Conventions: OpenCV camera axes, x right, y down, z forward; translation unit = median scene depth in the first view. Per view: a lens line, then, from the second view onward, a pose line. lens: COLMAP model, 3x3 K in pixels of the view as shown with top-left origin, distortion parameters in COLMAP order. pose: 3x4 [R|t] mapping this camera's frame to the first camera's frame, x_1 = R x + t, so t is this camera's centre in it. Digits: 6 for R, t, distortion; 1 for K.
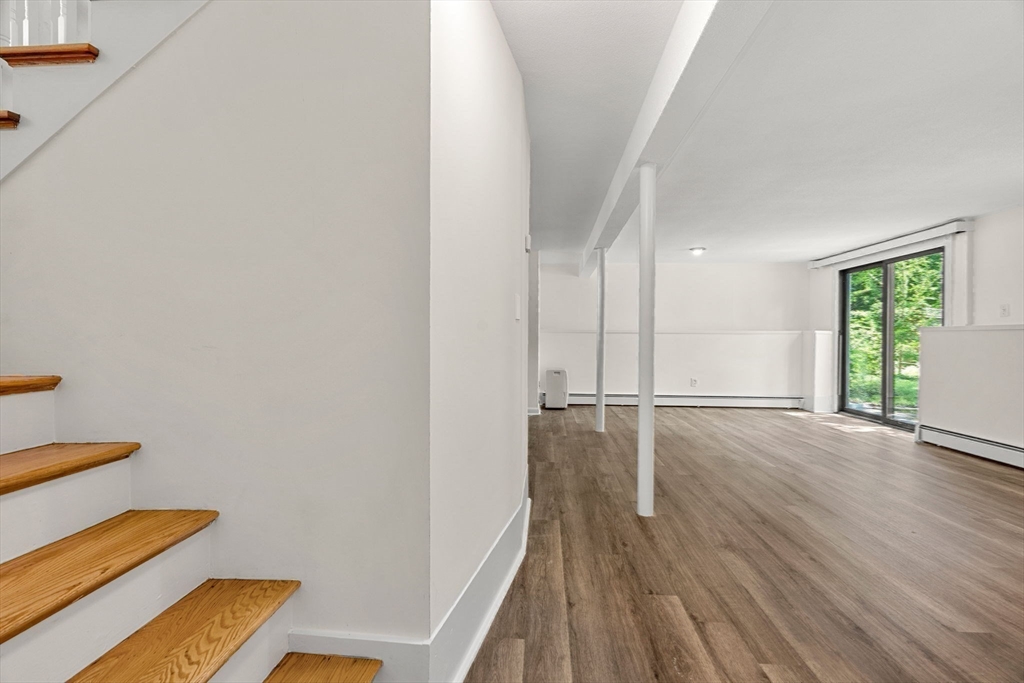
lens RADIAL K [[467.6, 0, 510.2], [0, 467.6, 340.4], [0, 0, 1]] dist [-0.000364, 0.001060]
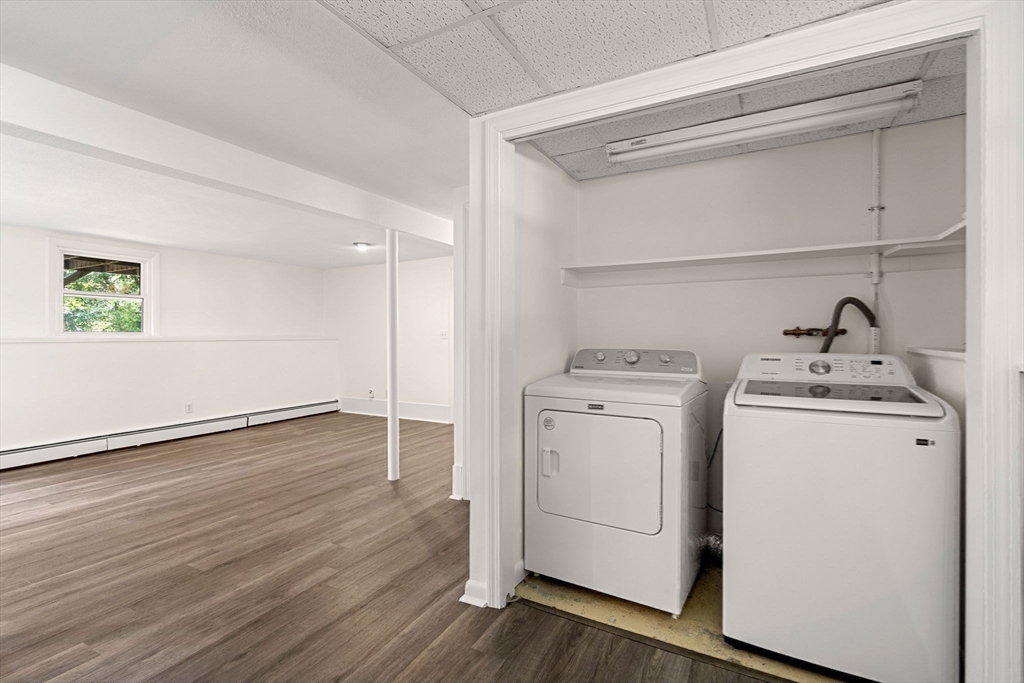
lens RADIAL K [[467.6, 0, 506.2], [0, 467.6, 338.5], [0, 0, 1]] dist [-0.000364, 0.001060]
pose [[-0.914453, -0.003191, 0.404679, -0.343031], [0.001633, 0.999932, 0.011573, -0.037970], [-0.404688, 0.011244, -0.914386, 1.254425]]
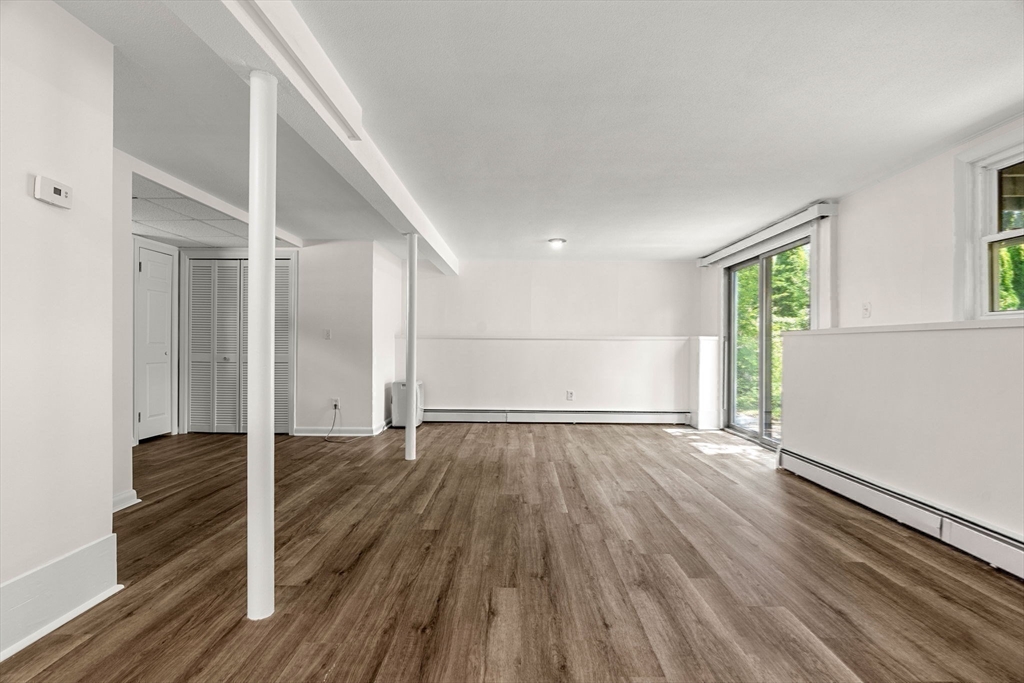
lens RADIAL K [[467.6, 0, 511.7], [0, 467.6, 343.1], [0, 0, 1]] dist [-0.000364, 0.001060]
pose [[0.998471, 0.000699, 0.055270, 0.350729], [-0.000076, 0.999937, -0.011266, 0.002840], [-0.055274, 0.011245, 0.998408, 0.195189]]
